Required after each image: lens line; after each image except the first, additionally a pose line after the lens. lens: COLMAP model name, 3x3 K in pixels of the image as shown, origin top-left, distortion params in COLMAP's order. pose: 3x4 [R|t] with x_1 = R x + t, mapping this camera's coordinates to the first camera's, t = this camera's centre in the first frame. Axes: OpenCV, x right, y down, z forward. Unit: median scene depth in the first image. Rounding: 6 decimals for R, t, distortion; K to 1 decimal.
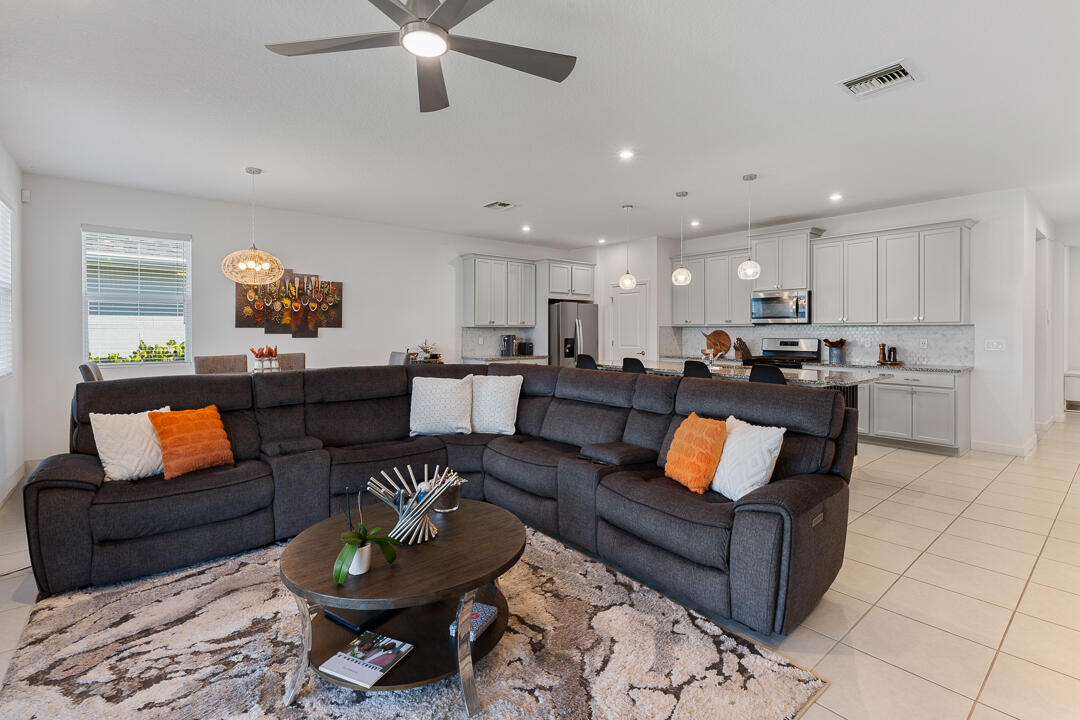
lens RADIAL K [[502.6, 0, 537.6], [0, 502.6, 328.4], [0, 0, 1]] dist [0.042588, 0.000093]
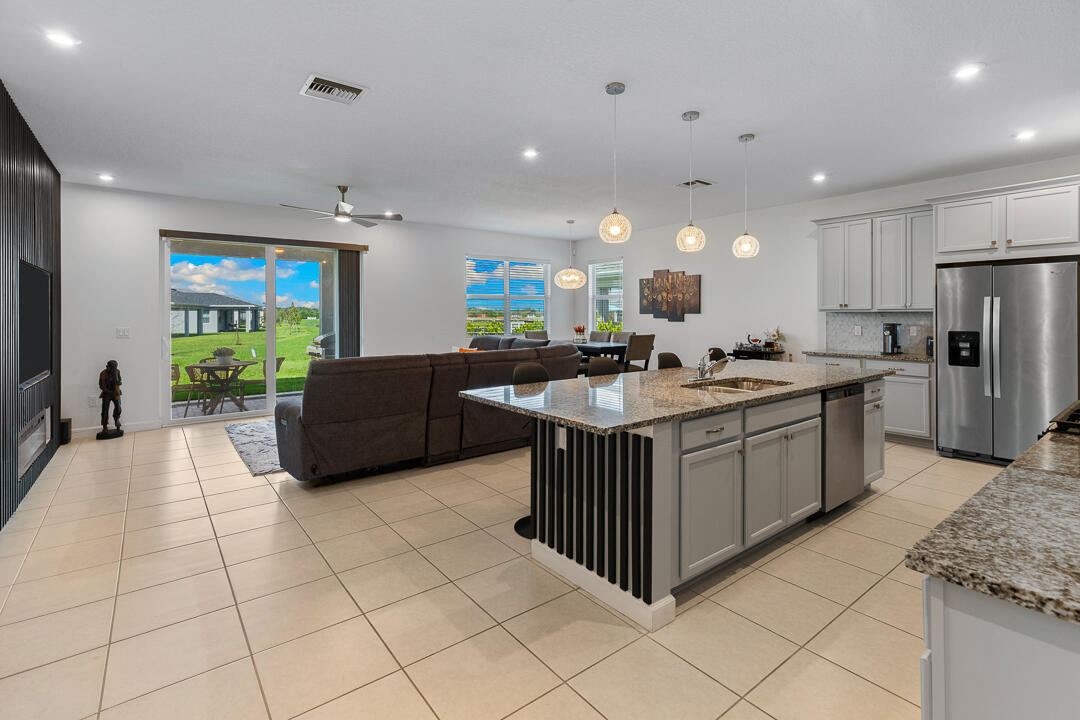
lens RADIAL K [[502.6, 0, 537.6], [0, 502.6, 328.4], [0, 0, 1]] dist [0.042588, 0.000093]
pose [[-0.030859, 0.029047, -0.999102, 0.832339], [0.003127, 0.999576, 0.028964, -0.002238], [0.999519, -0.002230, -0.030937, 0.697658]]
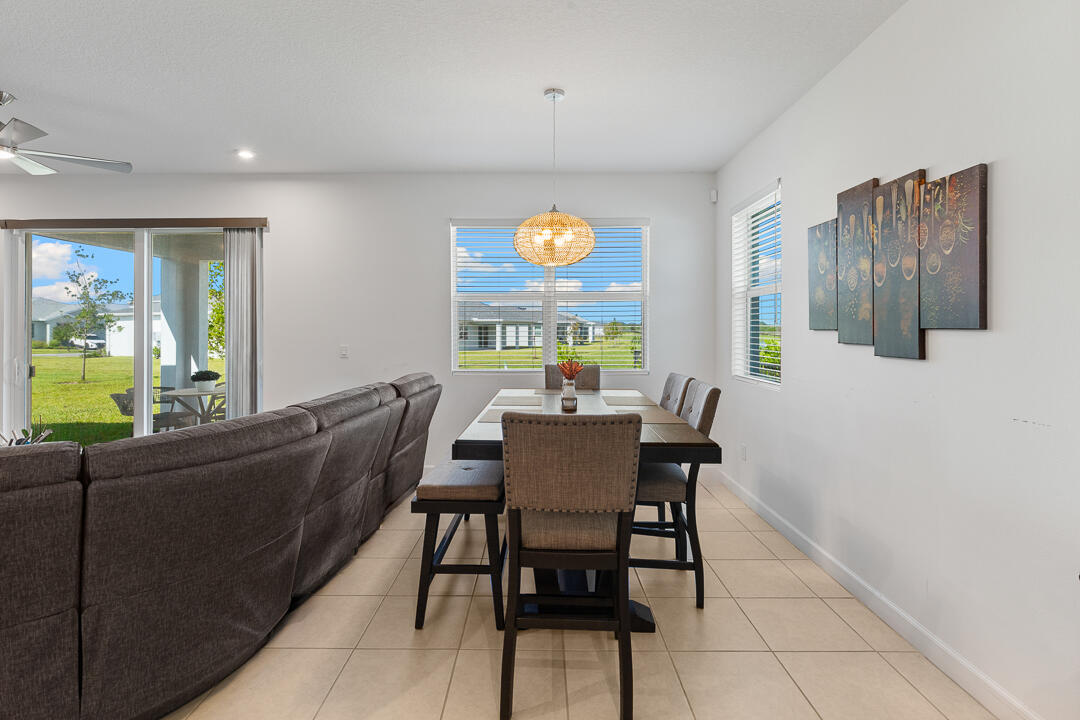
lens RADIAL K [[515.1, 0, 537.9], [0, 515.1, 328.3], [0, 0, 1]] dist [-0.001174, -0.000278]
pose [[-0.637859, -0.003977, -0.770143, -0.023265], [-0.002617, 0.999992, -0.002997, -0.001252], [0.770149, 0.000104, -0.637865, 1.045133]]
